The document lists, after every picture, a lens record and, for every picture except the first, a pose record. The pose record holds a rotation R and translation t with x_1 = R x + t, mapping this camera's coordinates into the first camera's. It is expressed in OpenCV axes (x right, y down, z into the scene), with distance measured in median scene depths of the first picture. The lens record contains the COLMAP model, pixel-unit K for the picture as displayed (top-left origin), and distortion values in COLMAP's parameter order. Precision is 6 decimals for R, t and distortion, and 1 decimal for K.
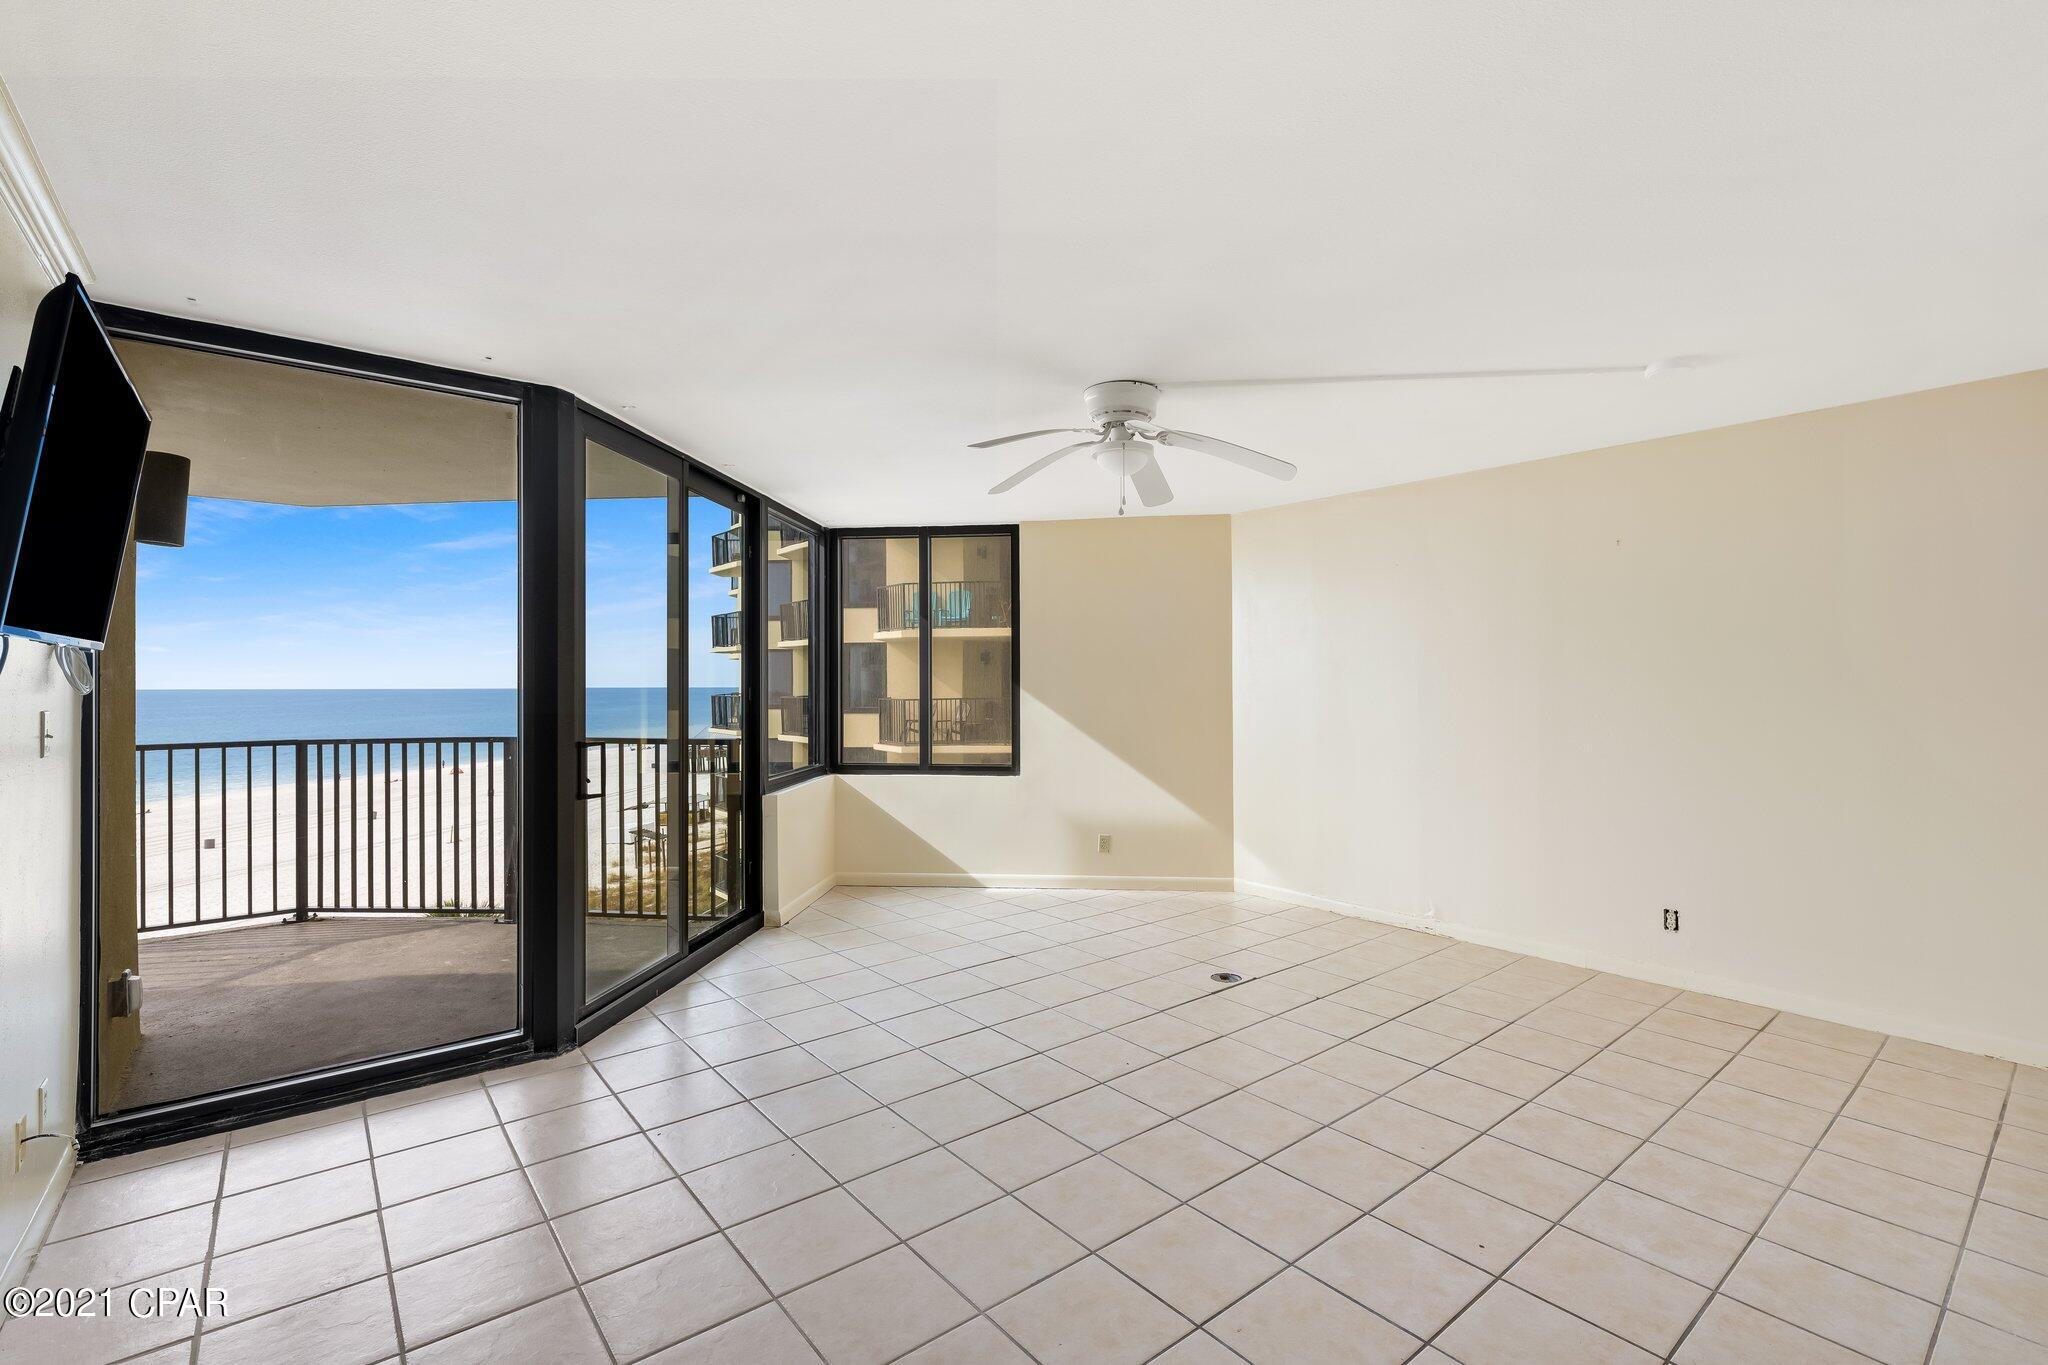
lens RADIAL K [[903.3, 0, 1024.0], [0, 903.3, 682.5], [0, 0, 1]] dist [0.002226, 0.000144]
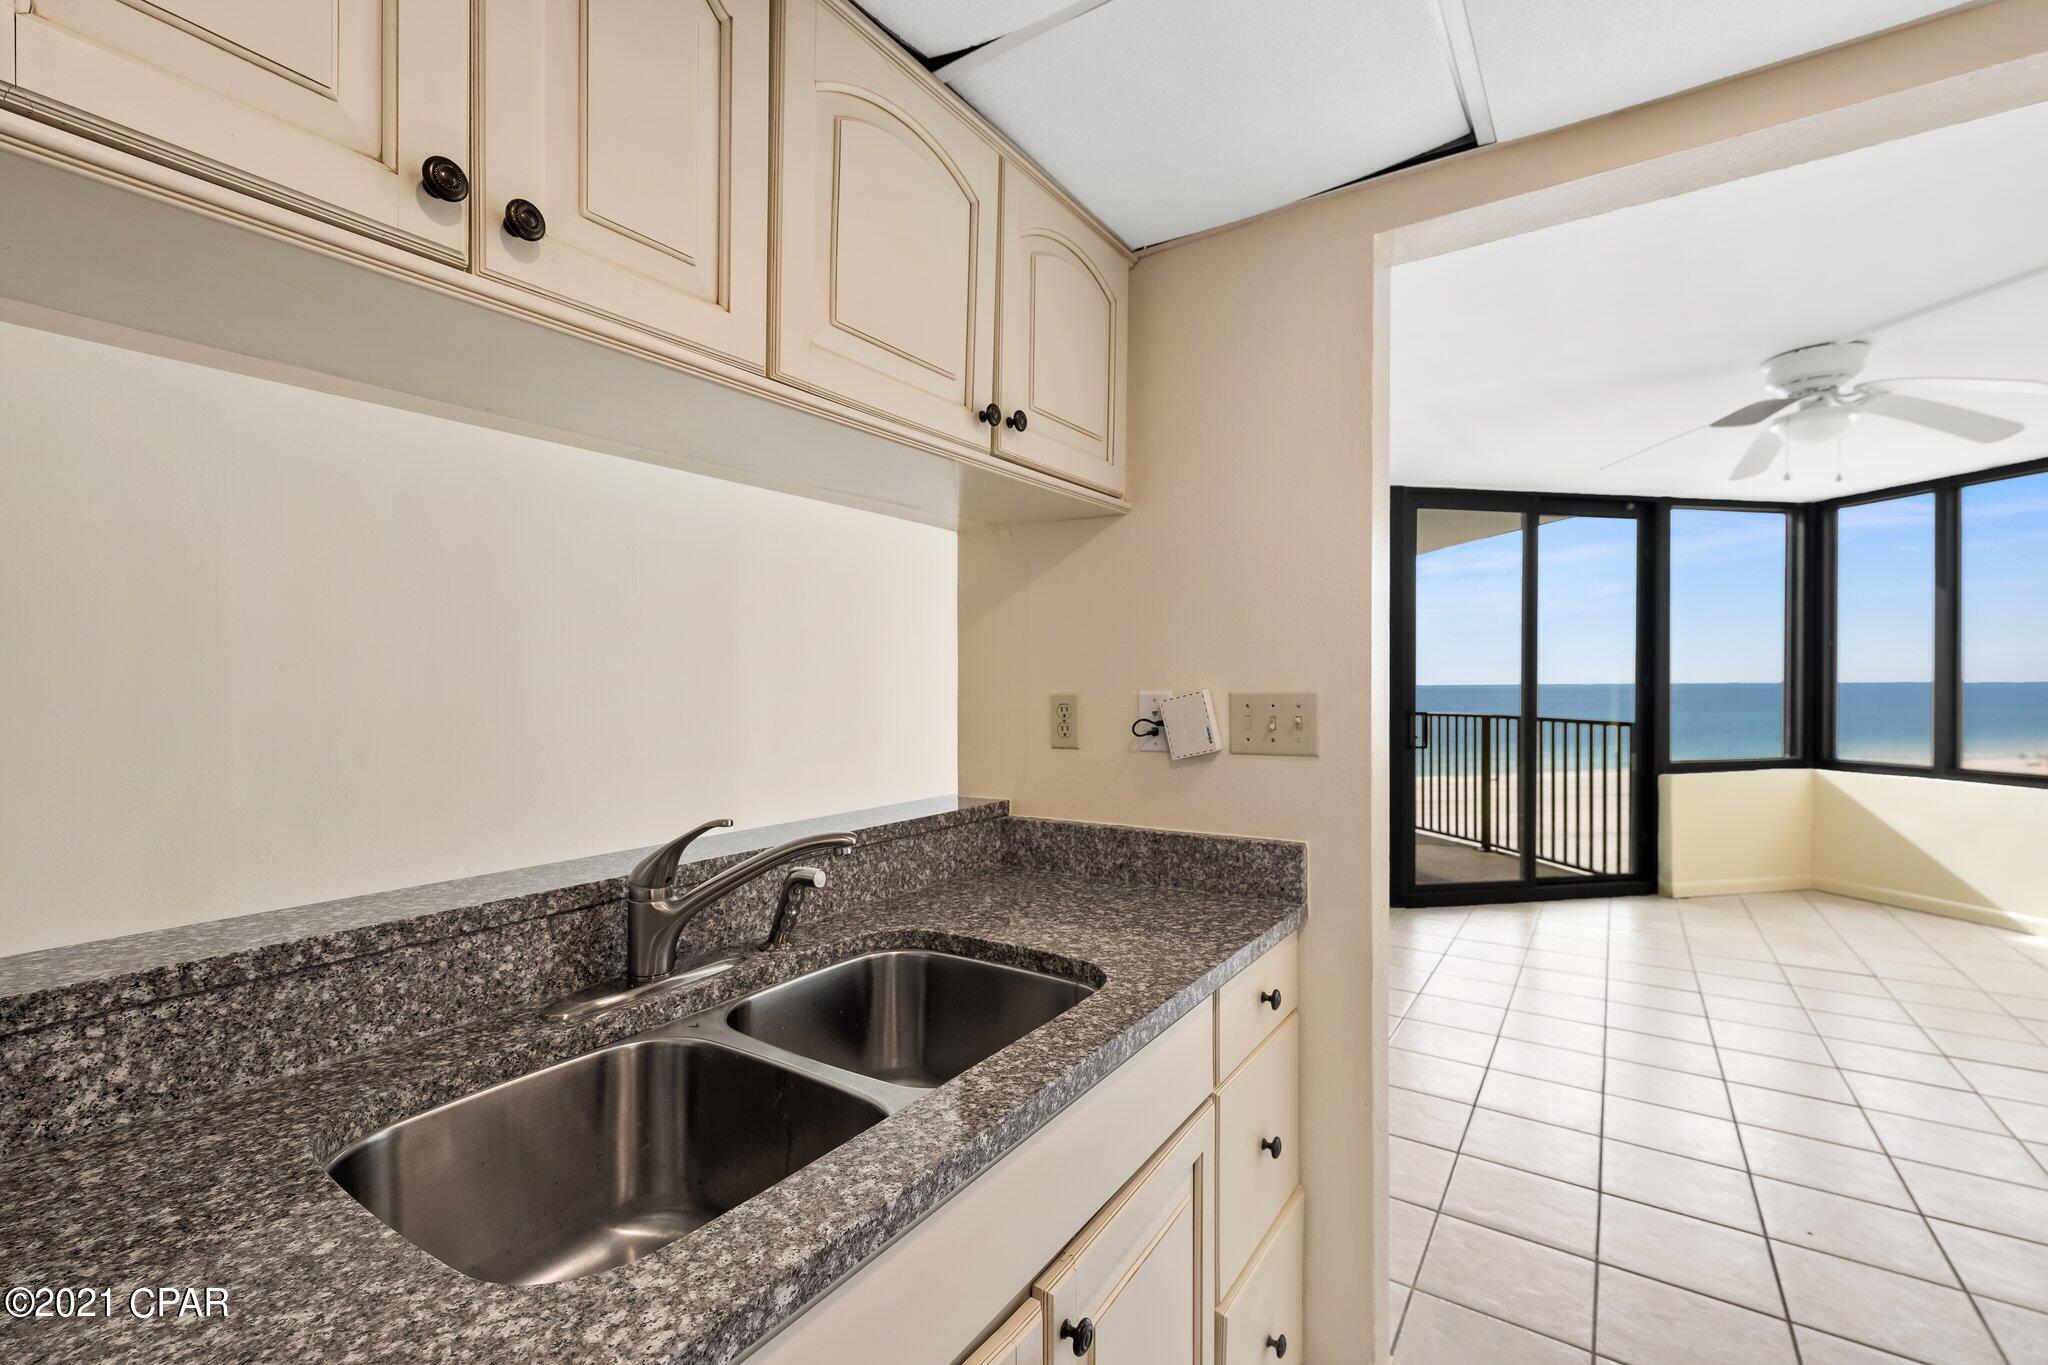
lens RADIAL K [[875.6, 0, 1024.7], [0, 875.6, 695.4], [0, 0, 1]] dist [0.002035, 0.000201]
pose [[0.294423, 0.013341, -0.955582, 0.603173], [0.007594, 0.999838, 0.016298, 0.008234], [0.955645, -0.012055, 0.294274, -0.048834]]
